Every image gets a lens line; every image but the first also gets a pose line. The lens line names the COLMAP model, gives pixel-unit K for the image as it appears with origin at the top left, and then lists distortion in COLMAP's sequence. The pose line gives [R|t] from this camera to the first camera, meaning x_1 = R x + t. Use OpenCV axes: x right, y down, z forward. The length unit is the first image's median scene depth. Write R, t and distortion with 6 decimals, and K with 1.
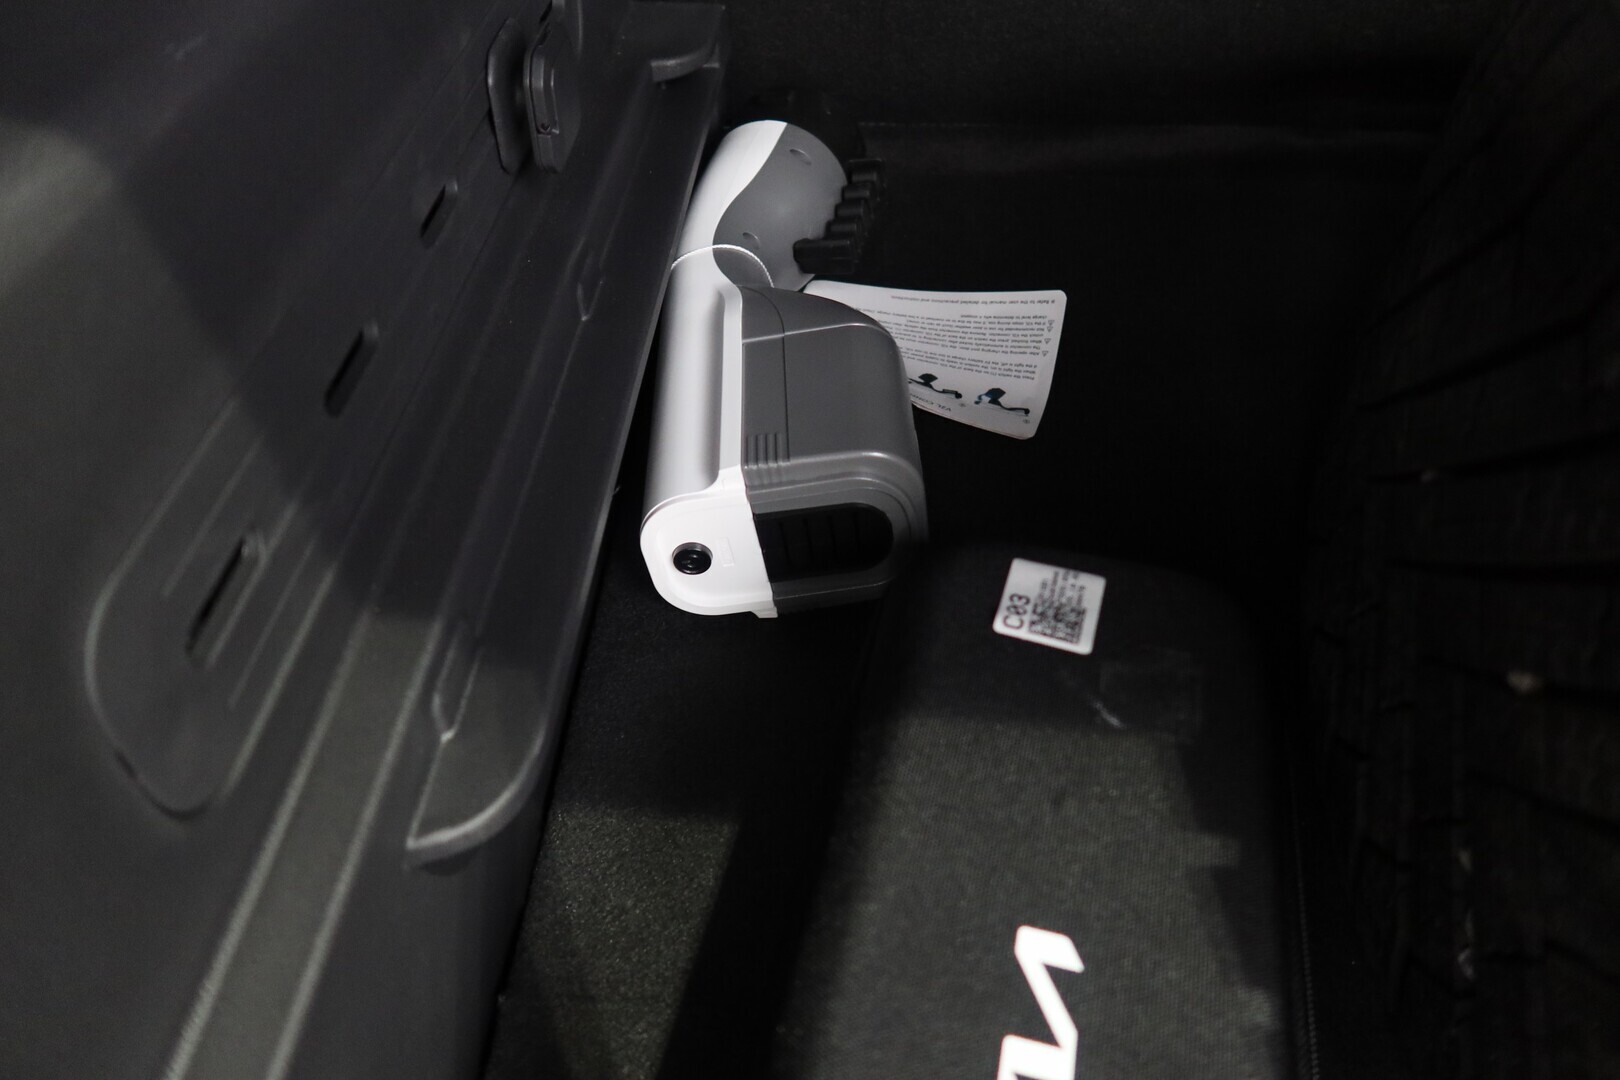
lens RADIAL K [[1118.4, 0, 810.0], [0, 1118.4, 540.0], [0, 0, 1]] dist [-0.003588, -0.000952]
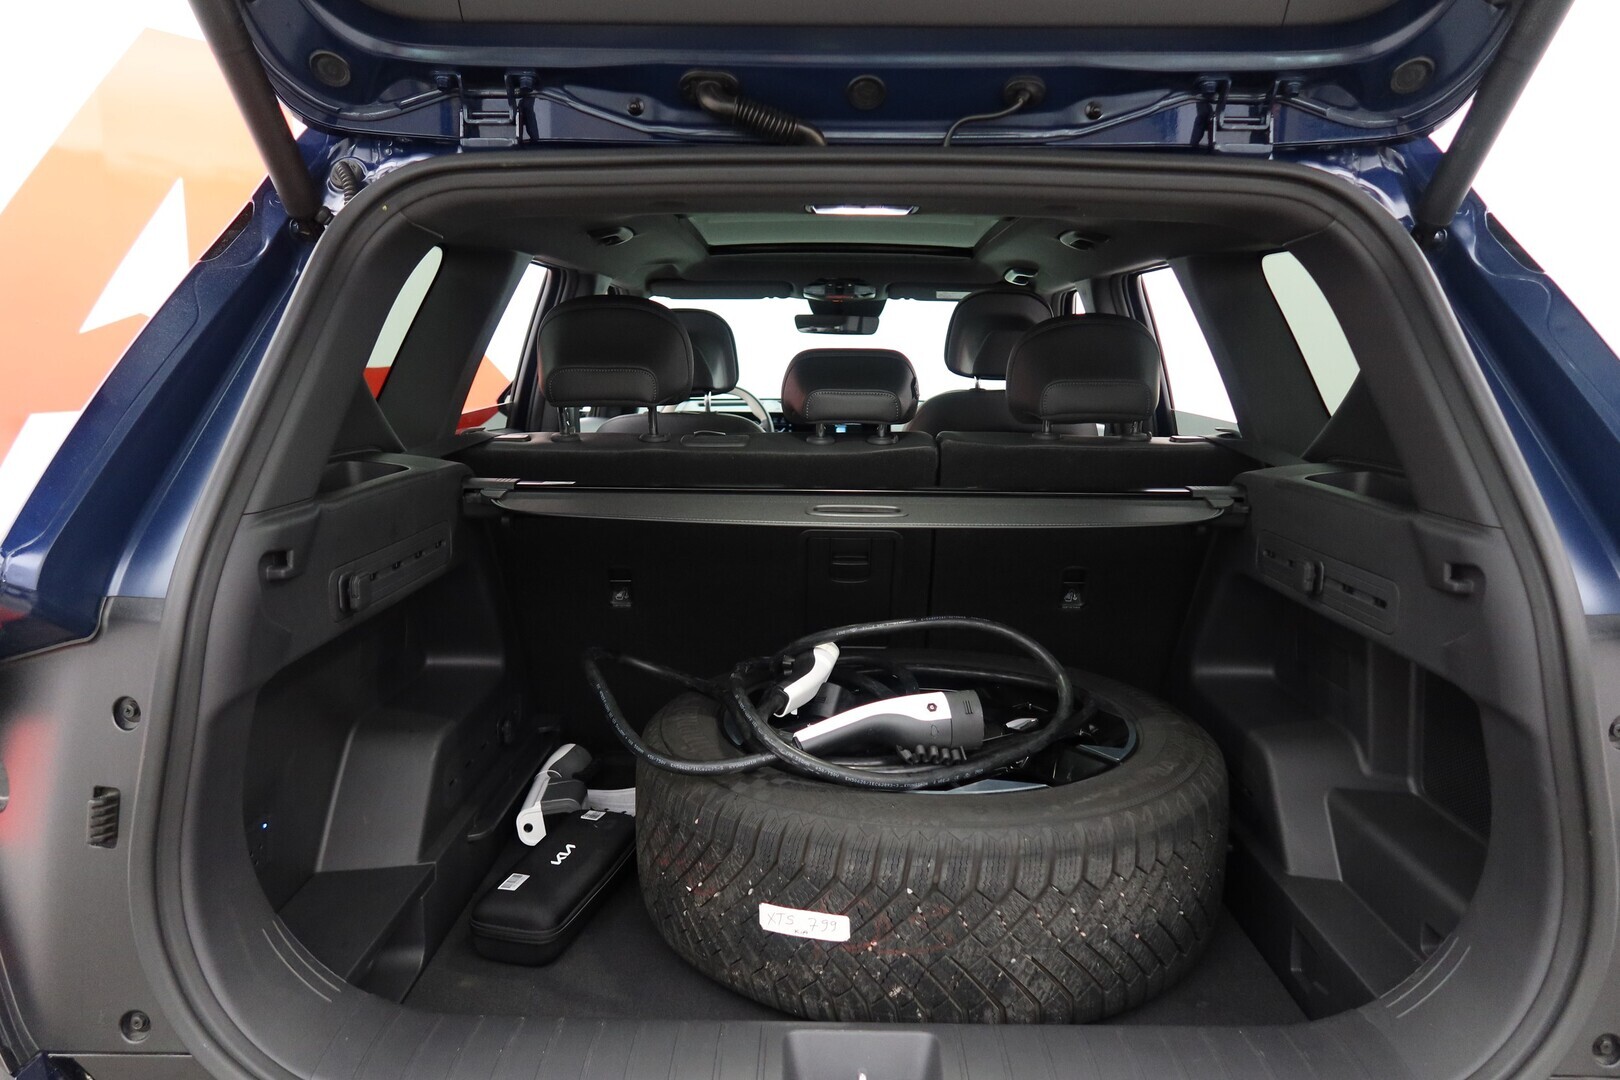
lens RADIAL K [[1118.4, 0, 810.0], [0, 1118.4, 540.0], [0, 0, 1]] dist [-0.003588, -0.000952]
pose [[0.999305, -0.000399, 0.037286, 0.849232], [0.022020, 0.813275, -0.581462, 1.701958], [-0.030091, 0.581879, 0.812718, -3.297054]]
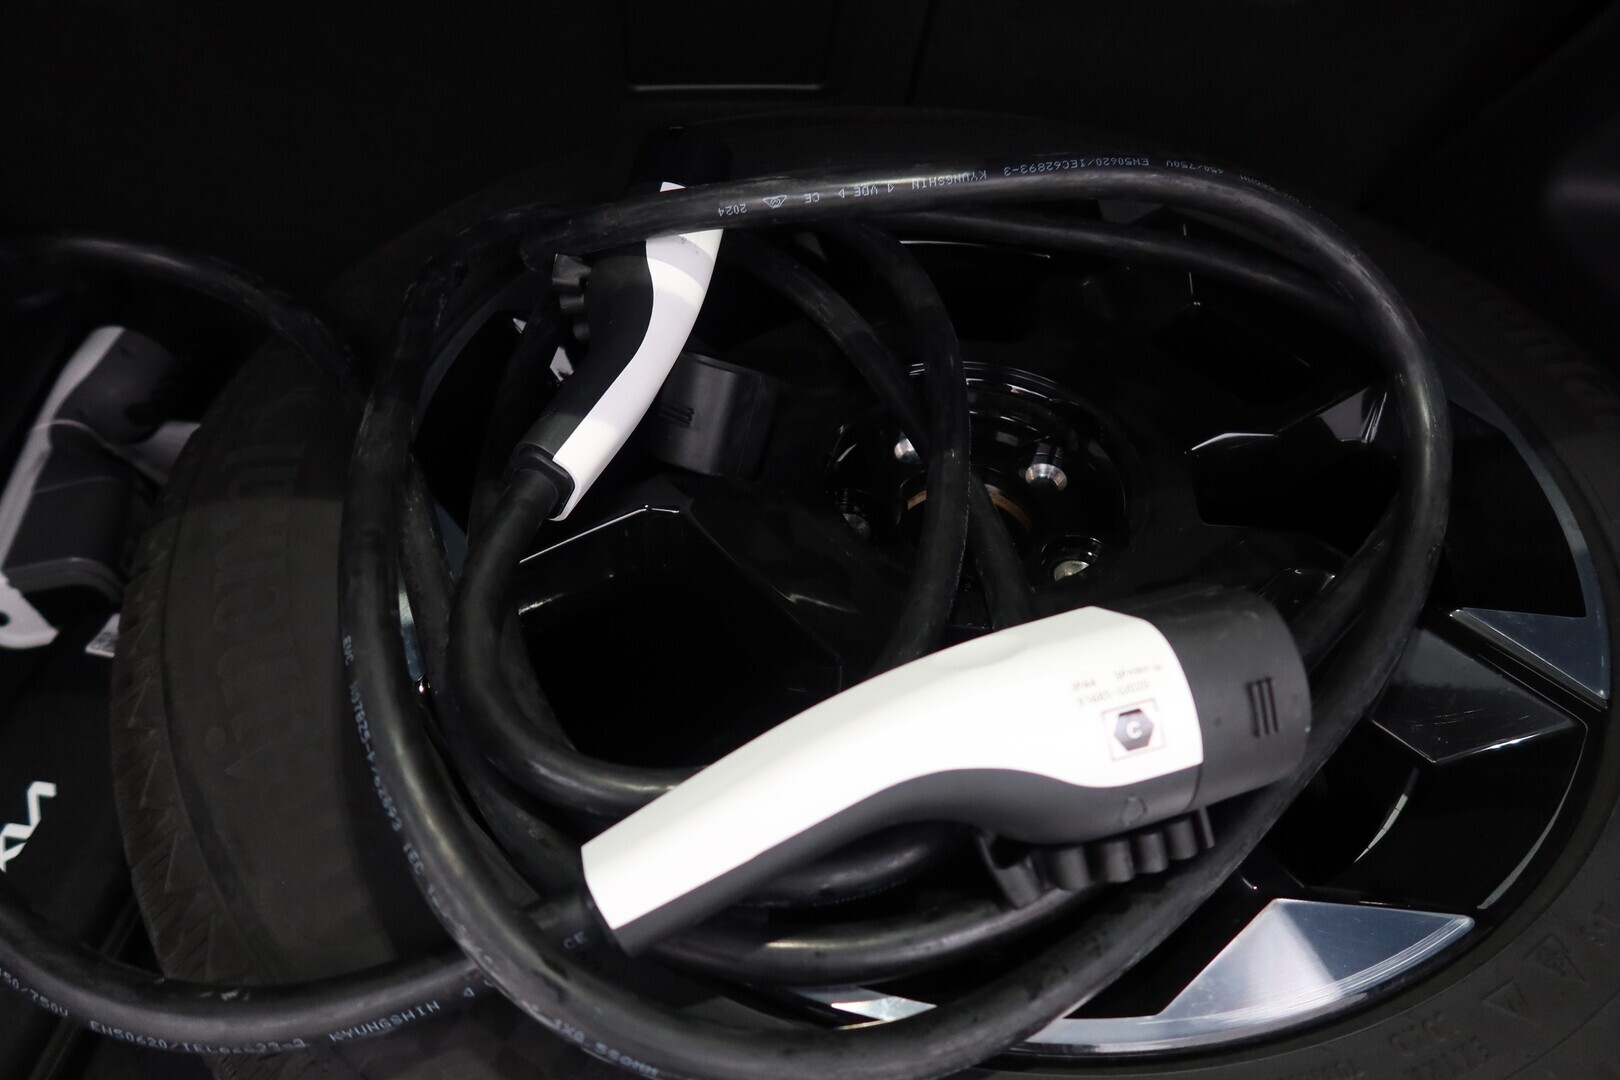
lens RADIAL K [[1118.4, 0, 810.0], [0, 1118.4, 540.0], [0, 0, 1]] dist [-0.003588, -0.000952]
pose [[0.987395, -0.080661, 0.136177, 1.001065], [0.076566, 0.996448, 0.035053, -0.078474], [-0.138520, -0.024184, 0.990064, -1.013822]]
